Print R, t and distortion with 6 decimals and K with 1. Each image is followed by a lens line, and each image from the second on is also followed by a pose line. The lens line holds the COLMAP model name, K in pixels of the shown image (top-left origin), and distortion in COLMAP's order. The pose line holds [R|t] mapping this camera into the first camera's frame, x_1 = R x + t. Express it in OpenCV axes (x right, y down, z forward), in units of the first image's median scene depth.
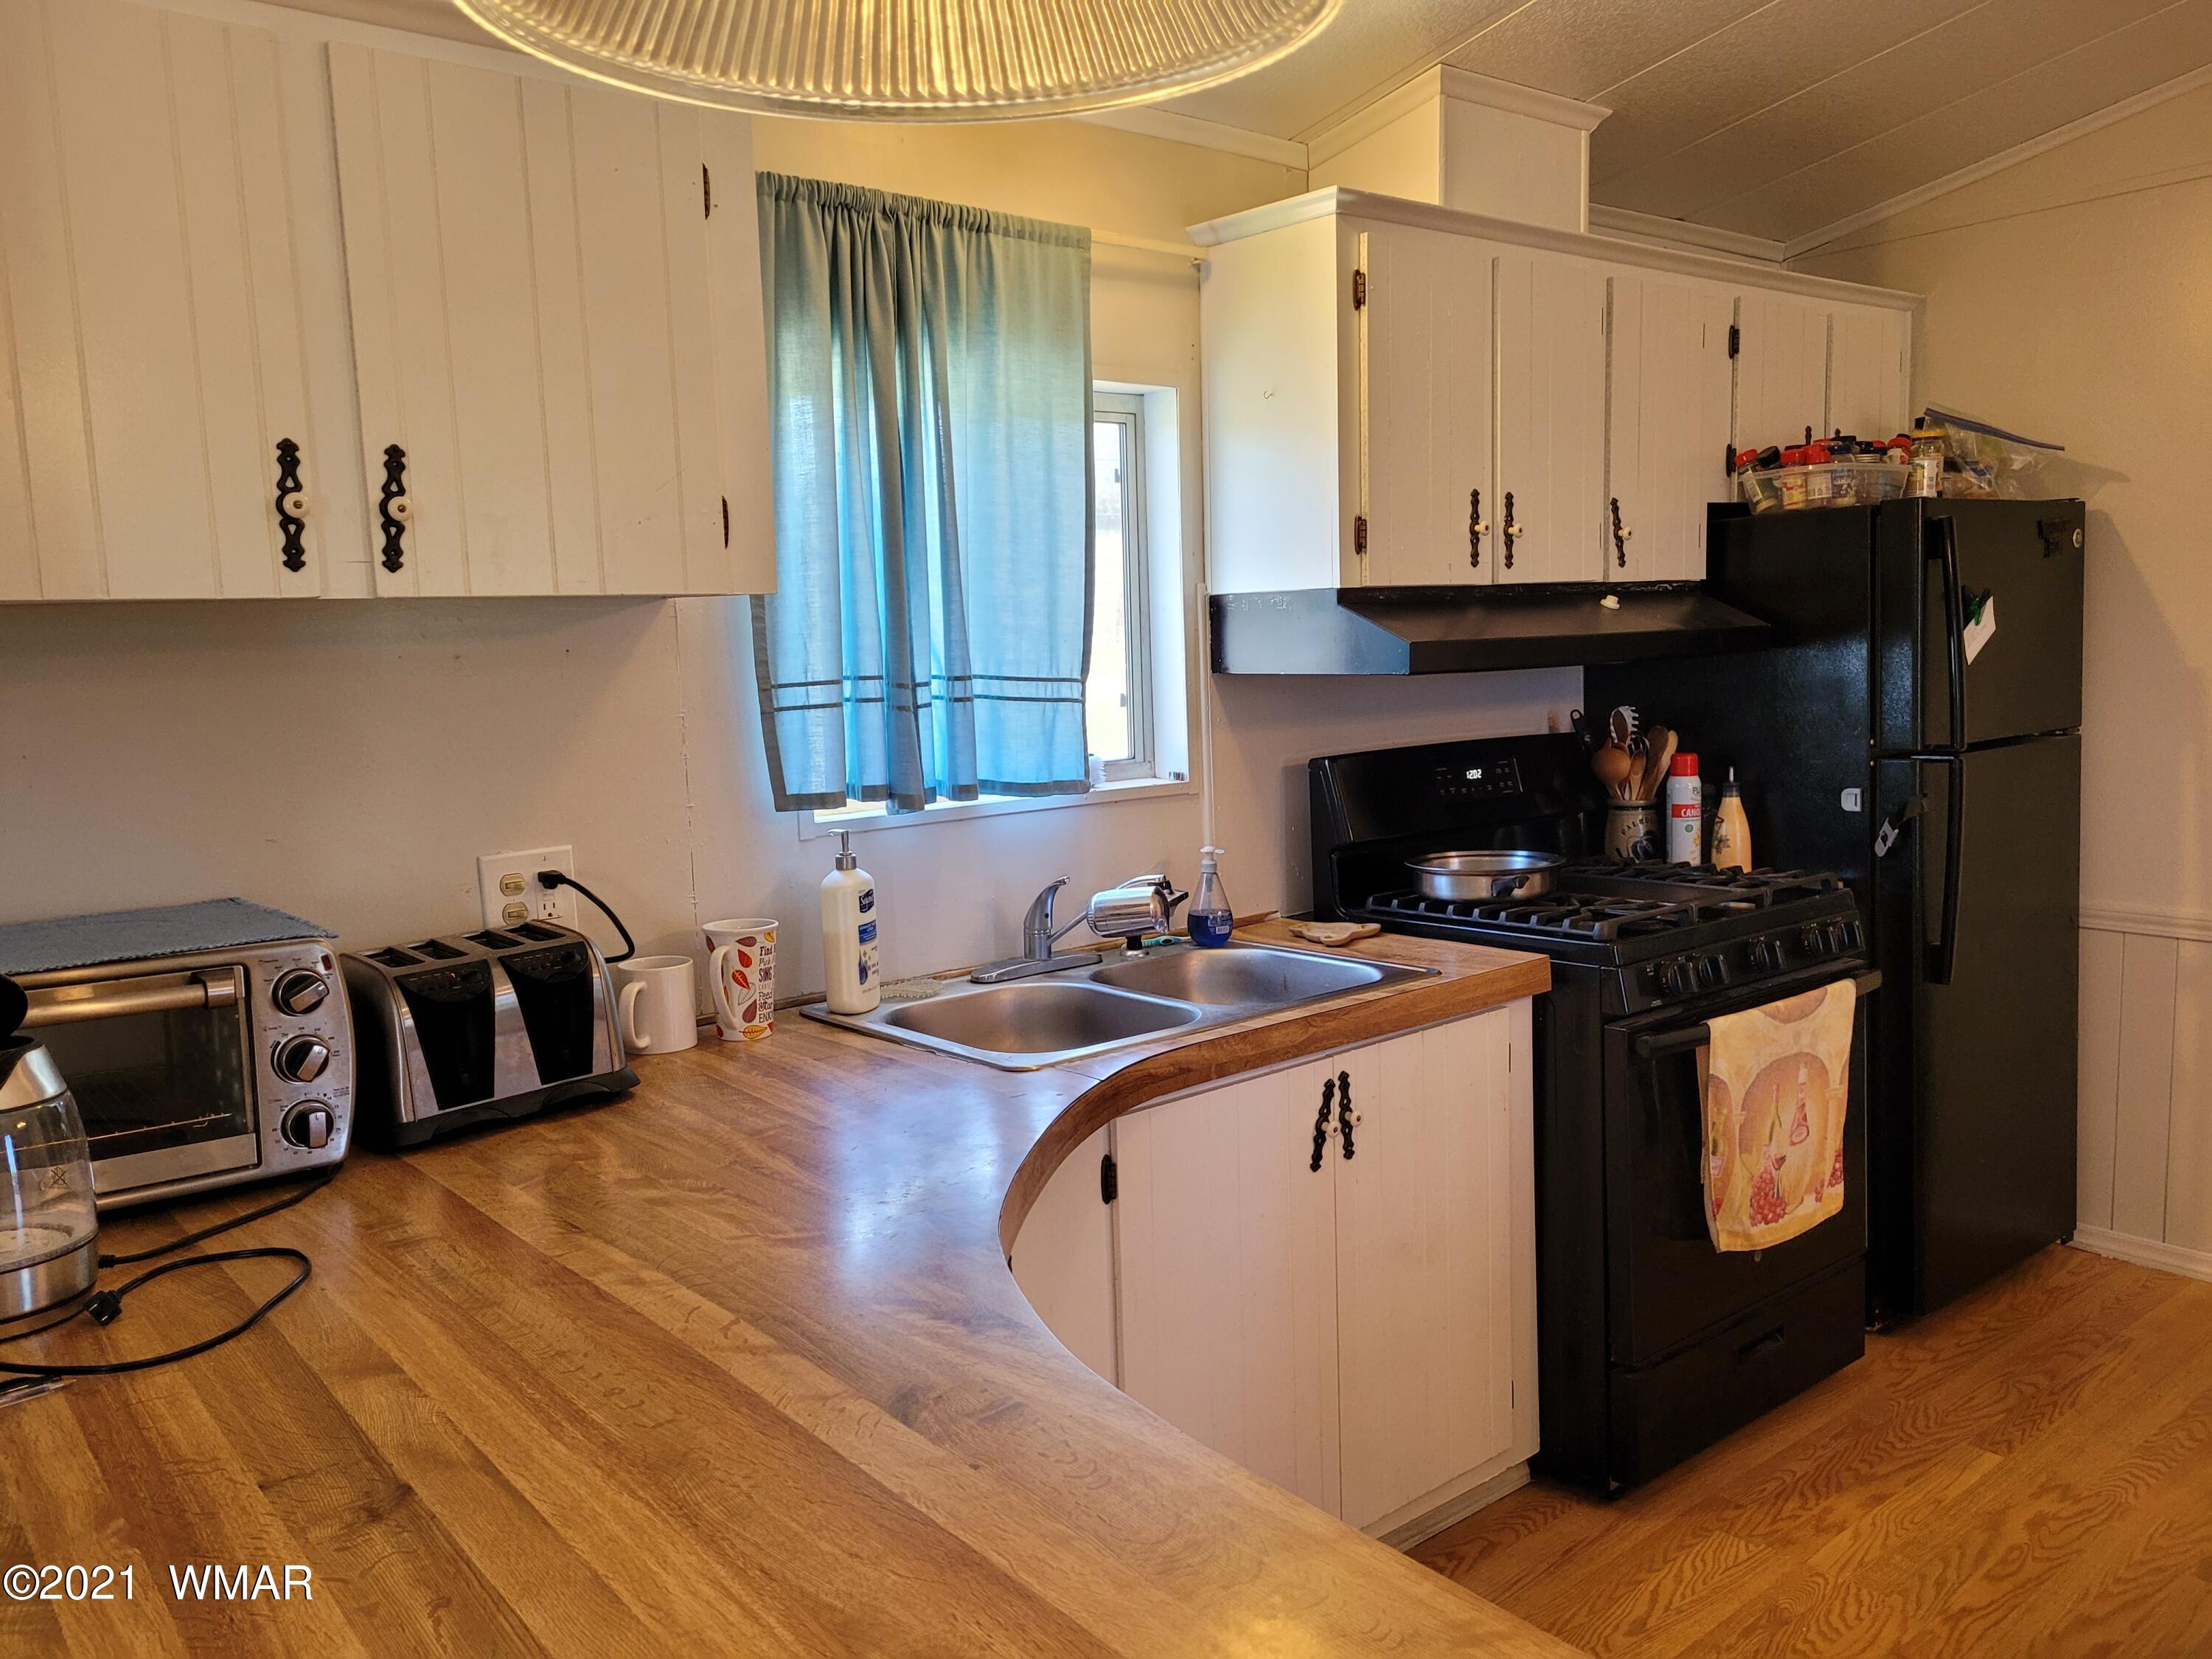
lens RADIAL K [[1668.2, 0, 1109.1], [0, 1668.2, 822.0], [0, 0, 1]] dist [0.054373, -0.042728]
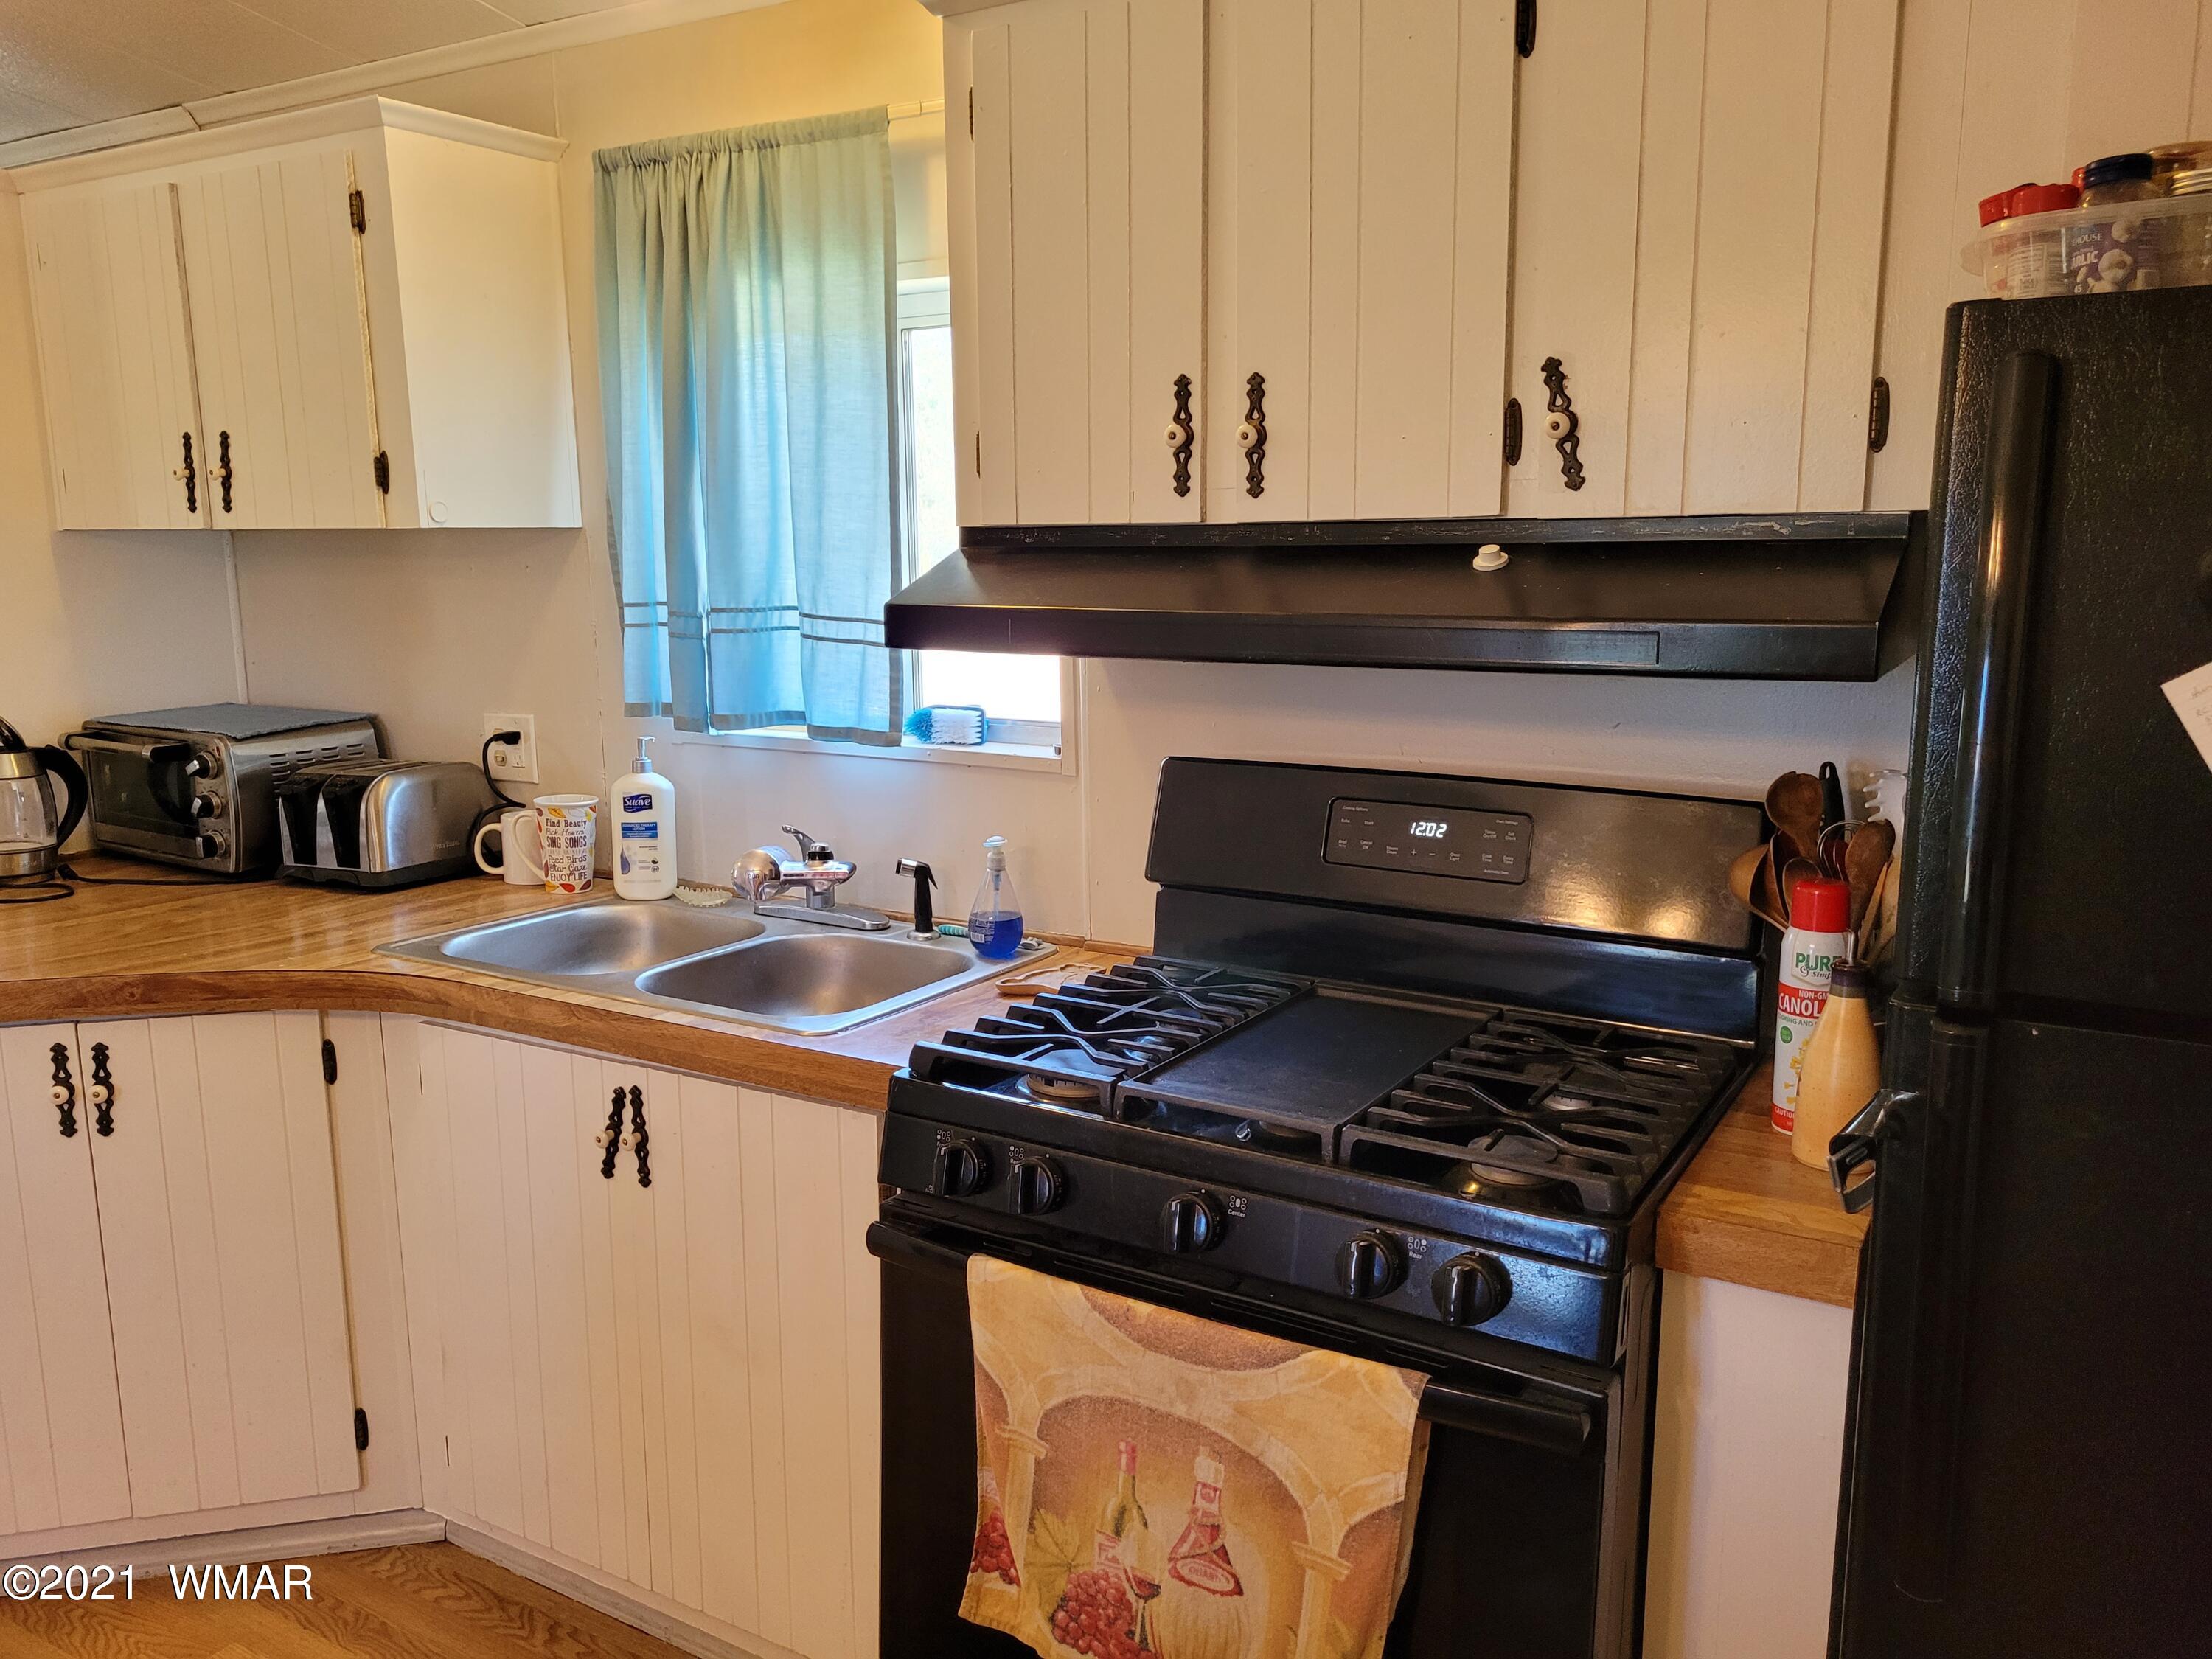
lens RADIAL K [[1668.2, 0, 1104.9], [0, 1668.2, 833.9], [0, 0, 1]] dist [0.054373, -0.042728]
pose [[0.331374, 0.187388, -0.924704, 0.947975], [-0.121371, 0.980402, 0.155181, -0.137674], [0.935660, 0.060809, 0.347623, 0.861267]]
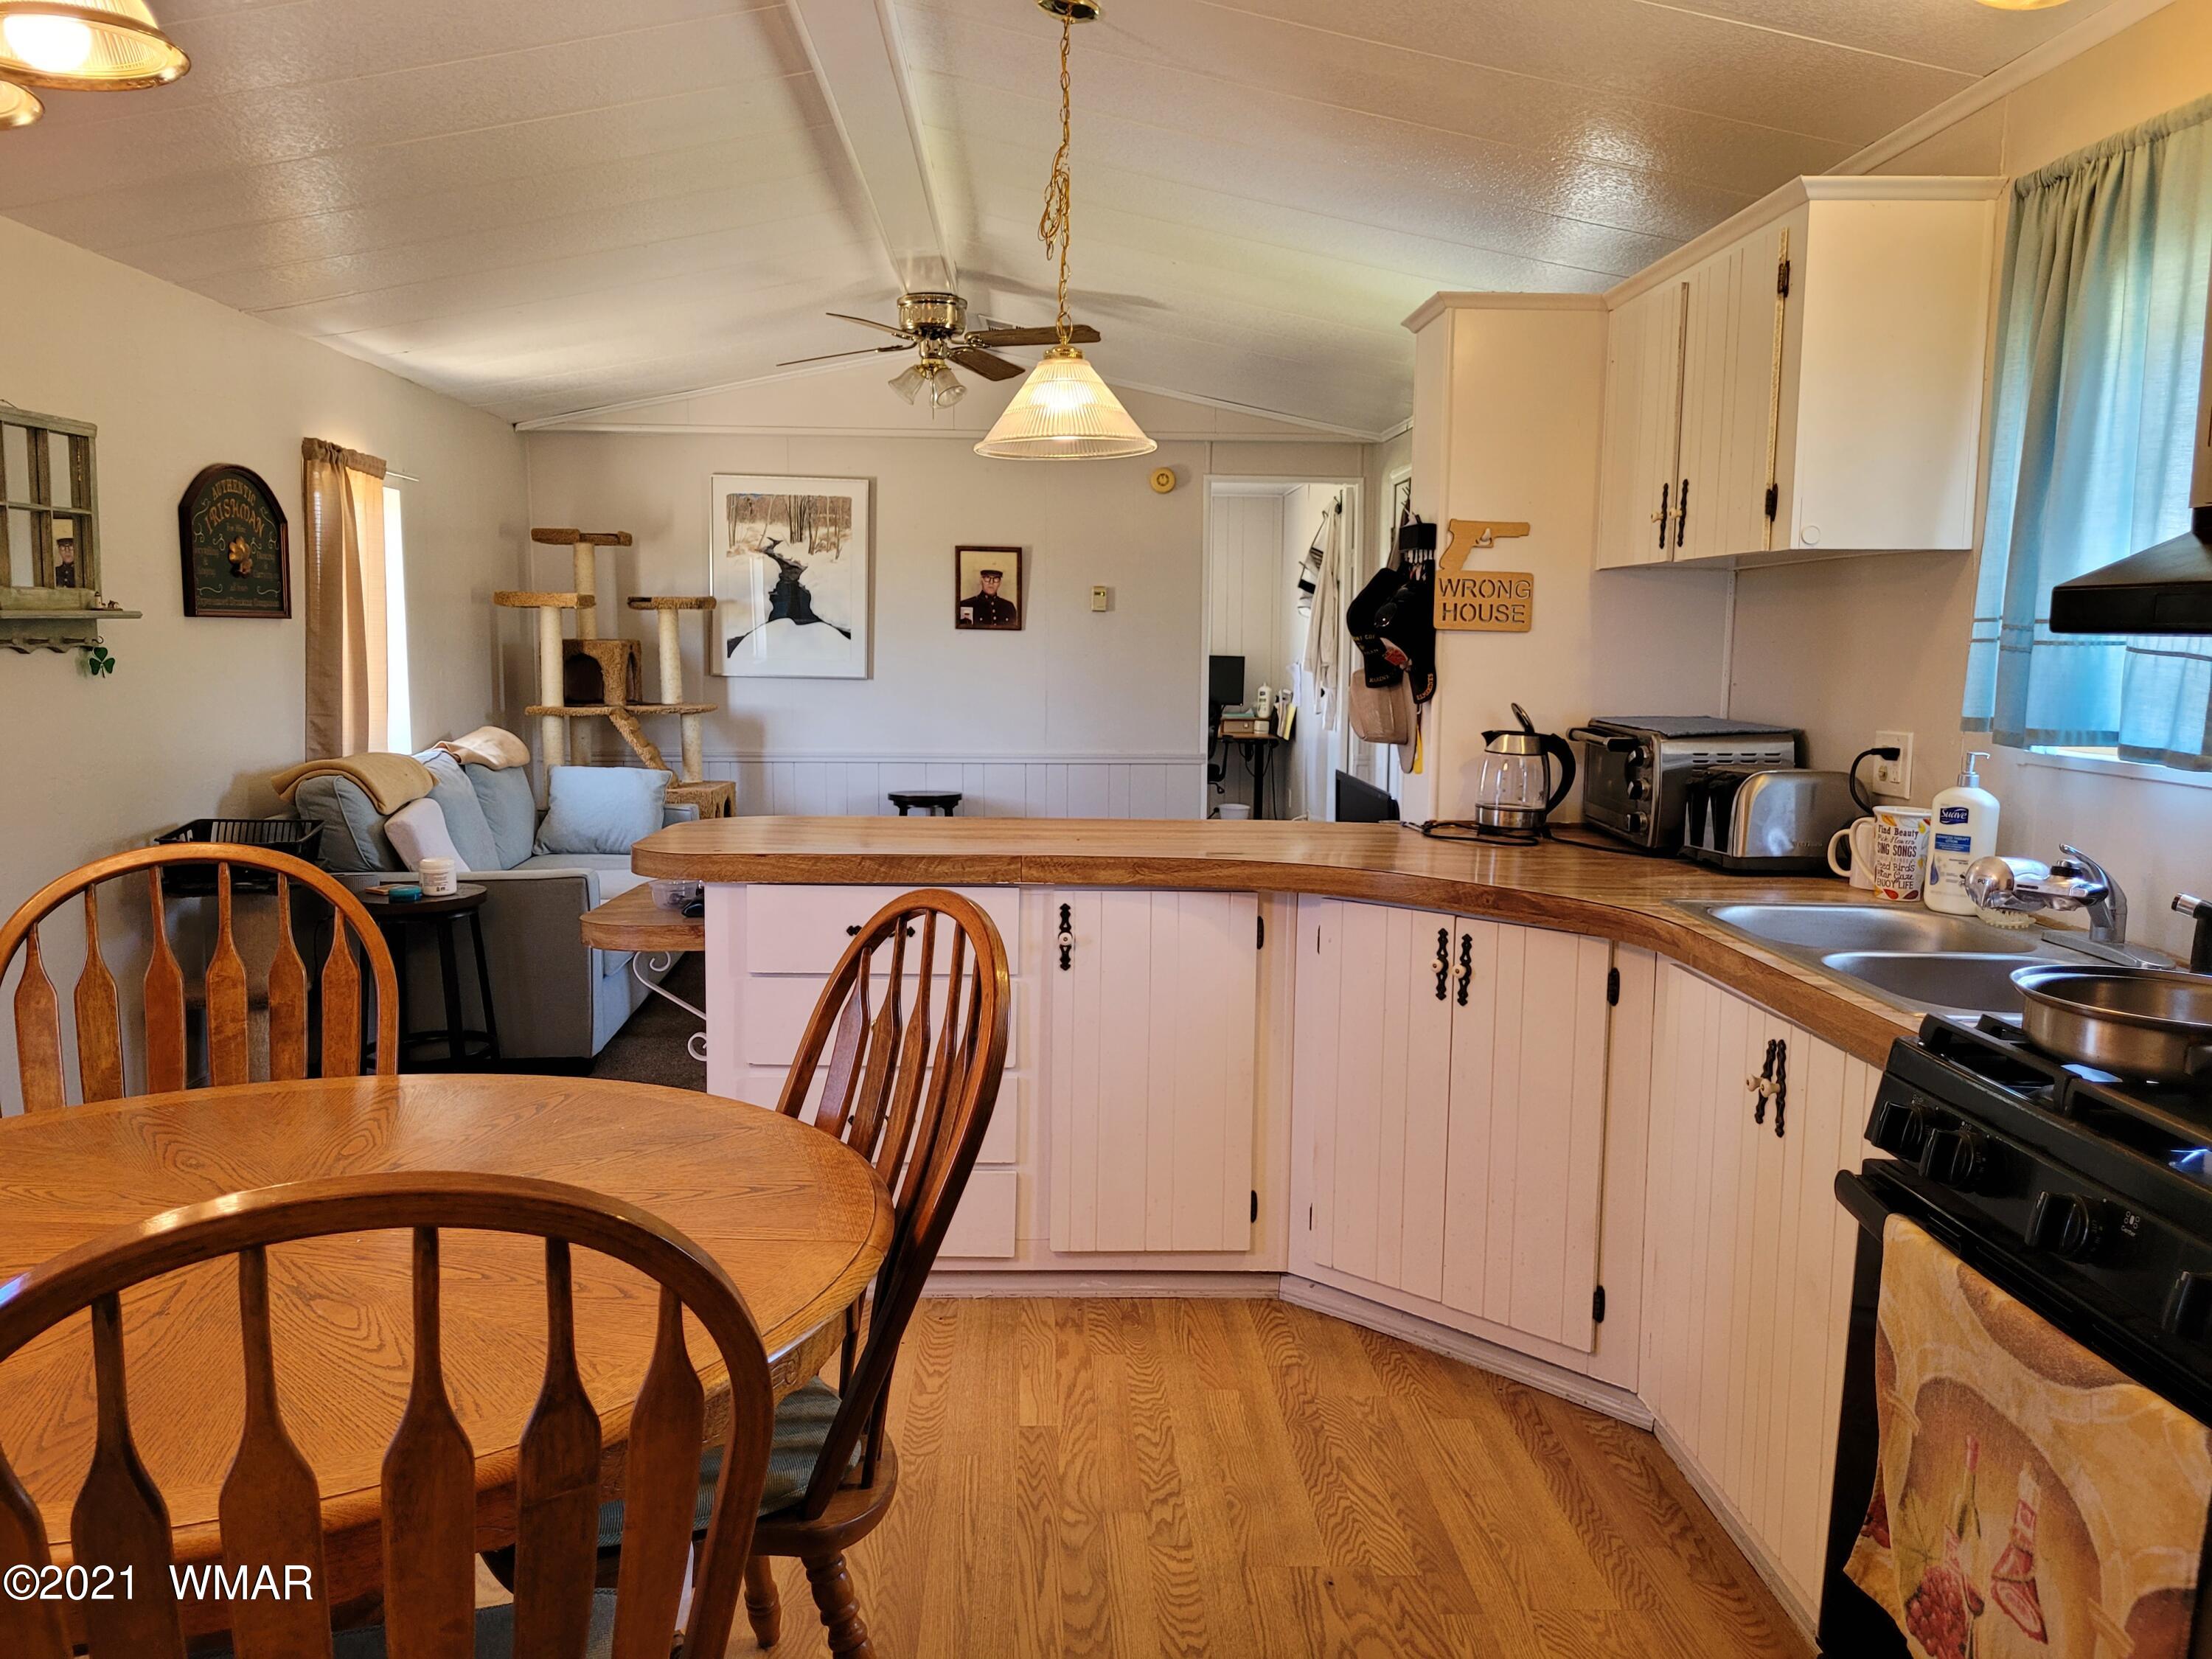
lens RADIAL K [[1668.2, 0, 1106.3], [0, 1668.2, 820.6], [0, 0, 1]] dist [0.054373, -0.042728]
pose [[-0.607060, 0.107058, -0.787411, 1.039470], [-0.097826, 0.973278, 0.207748, -0.123634], [0.788611, 0.203145, -0.580366, 1.150848]]
